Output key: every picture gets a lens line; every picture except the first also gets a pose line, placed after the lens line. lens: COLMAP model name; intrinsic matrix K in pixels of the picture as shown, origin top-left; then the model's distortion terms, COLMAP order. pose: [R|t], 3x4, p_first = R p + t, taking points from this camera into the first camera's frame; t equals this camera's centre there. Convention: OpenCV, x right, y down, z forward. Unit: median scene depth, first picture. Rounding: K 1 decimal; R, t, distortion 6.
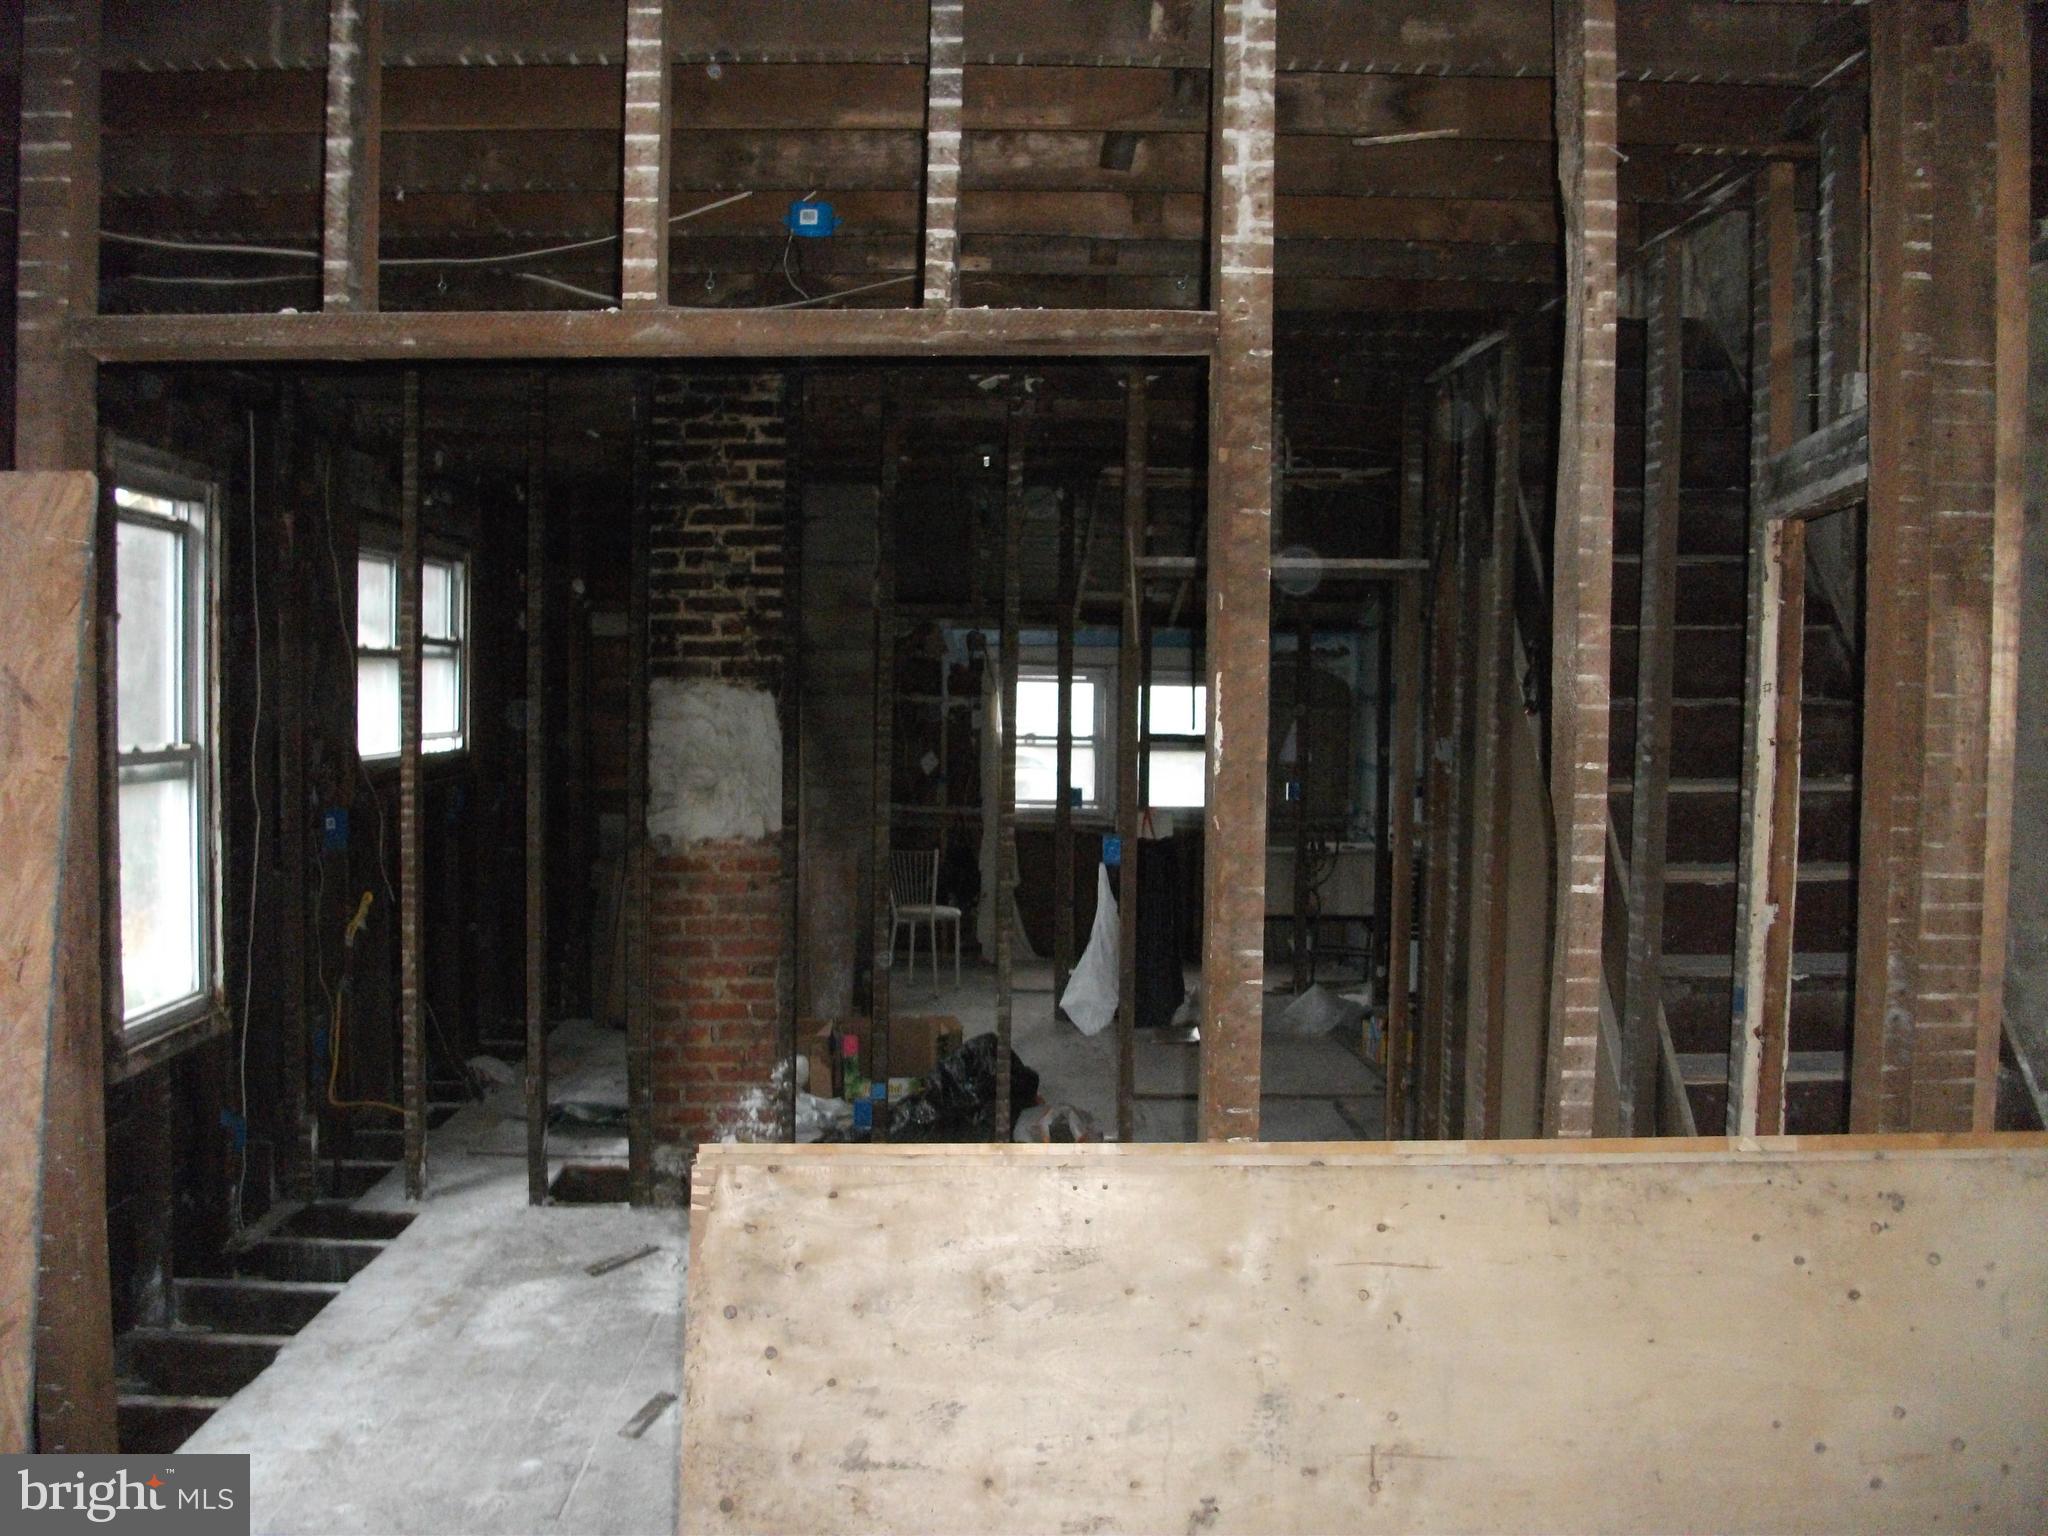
lens RADIAL K [[2006.6, 0, 1024.0], [0, 2006.6, 768.0], [0, 0, 1]] dist [-0.096140, 0.012426]
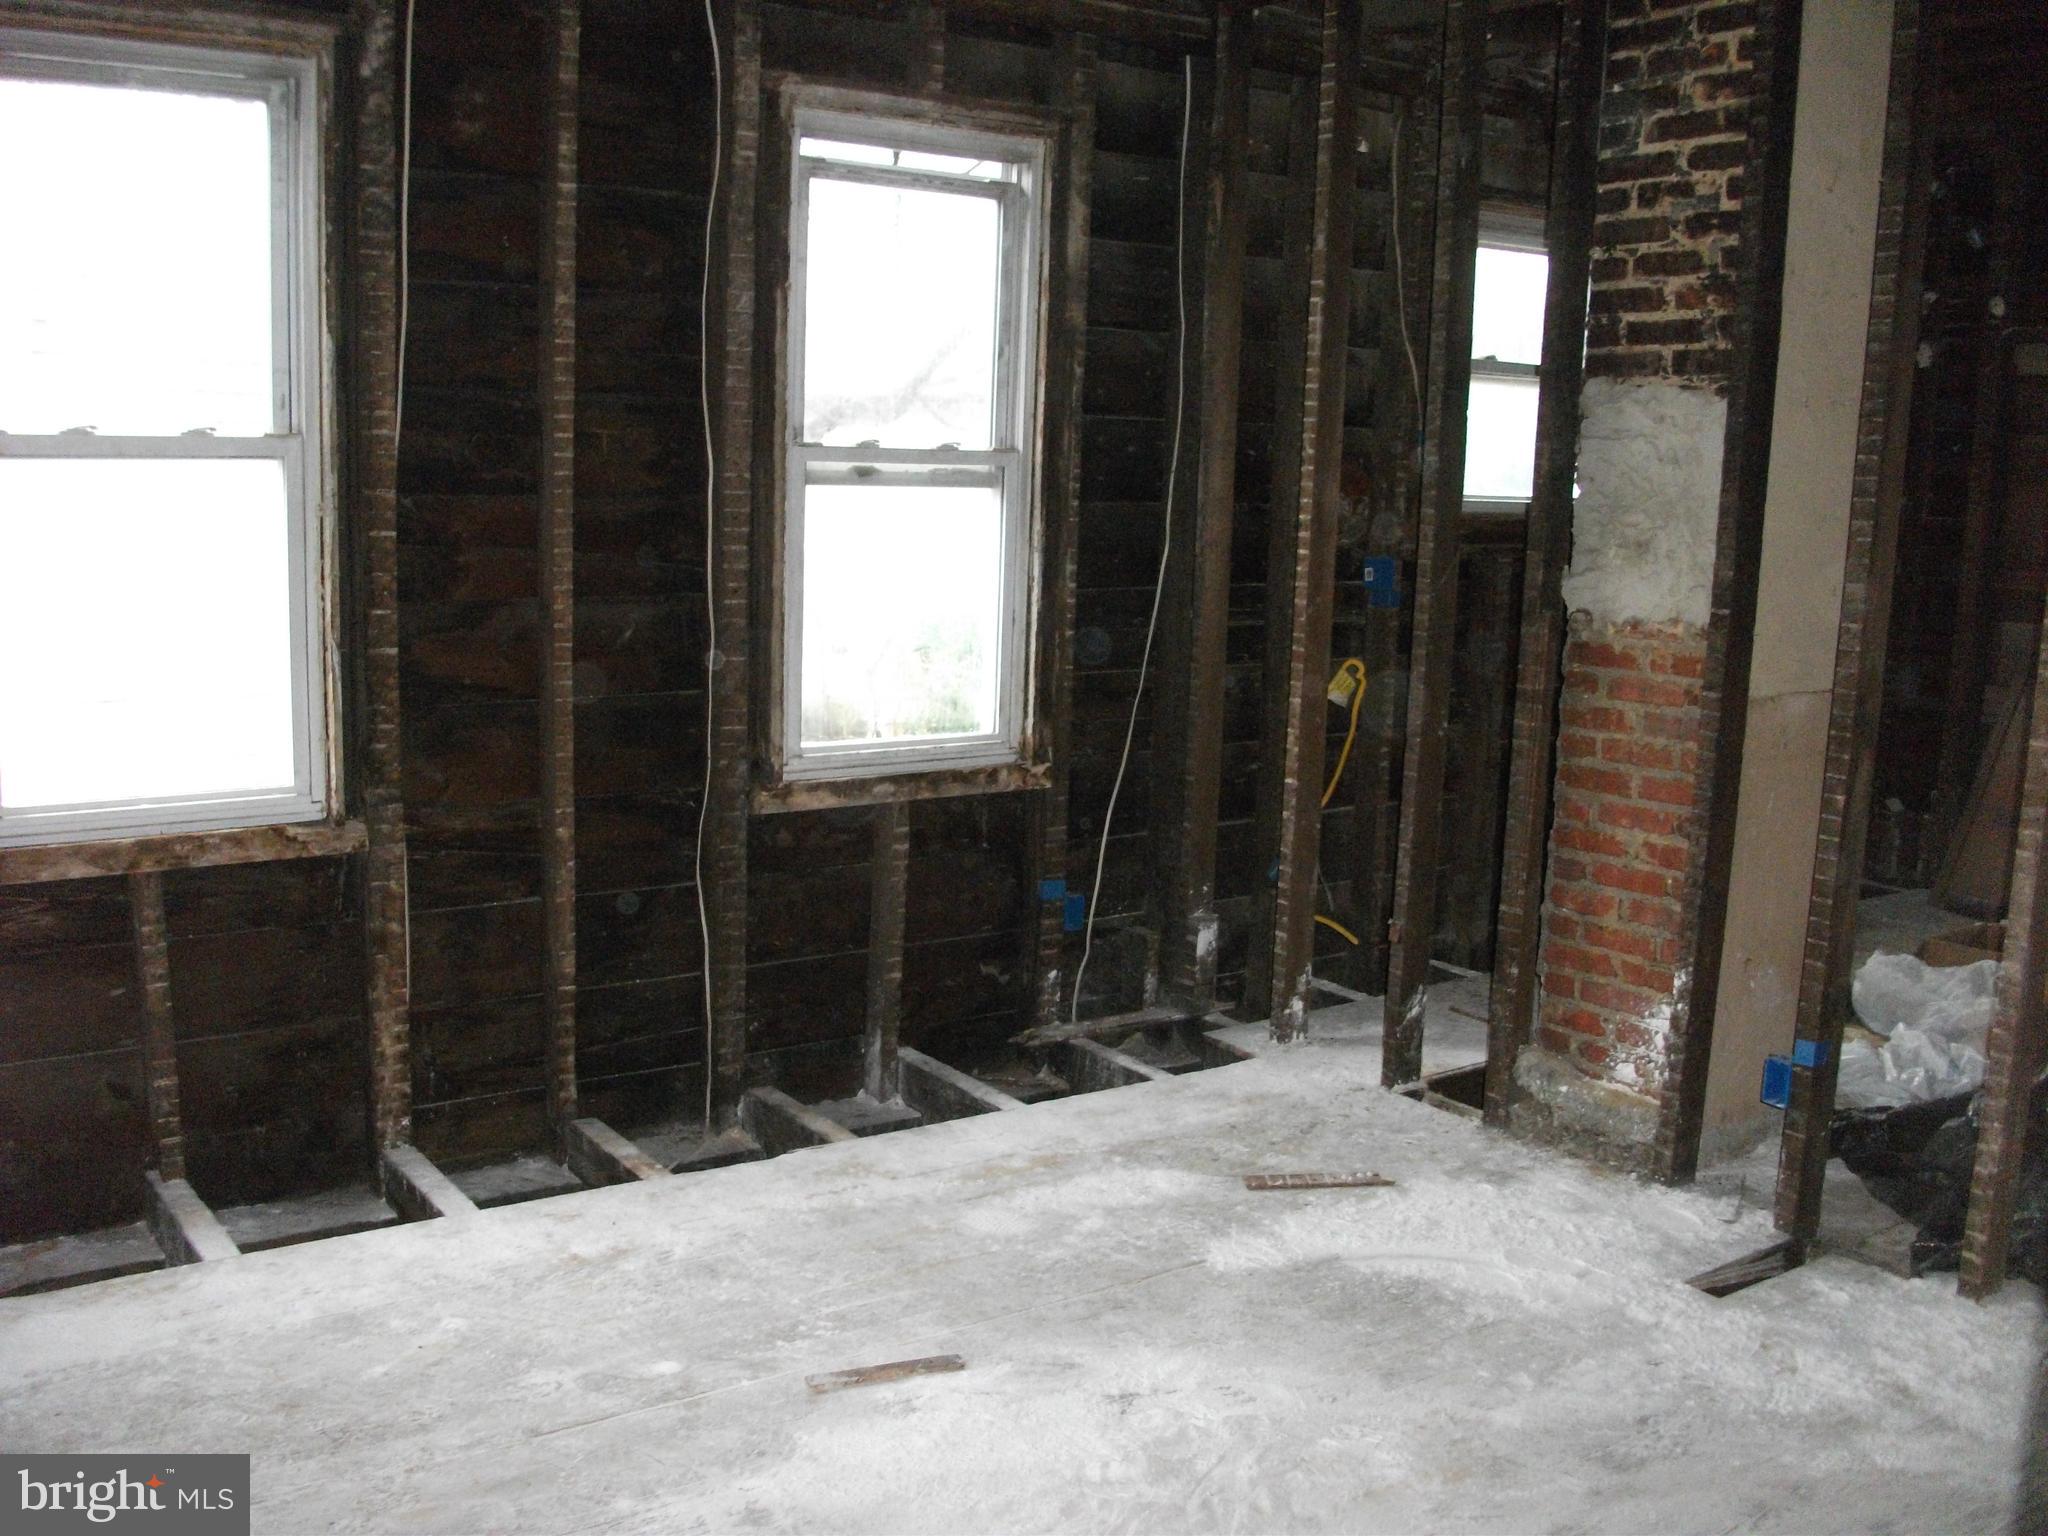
lens RADIAL K [[2006.6, 0, 1024.0], [0, 2006.6, 768.0], [0, 0, 1]] dist [-0.096140, 0.012426]
pose [[0.557214, 0.137544, -0.818898, 0.279049], [-0.063538, 0.990357, 0.123109, 0.015618], [0.827935, -0.016567, 0.560580, 0.462144]]
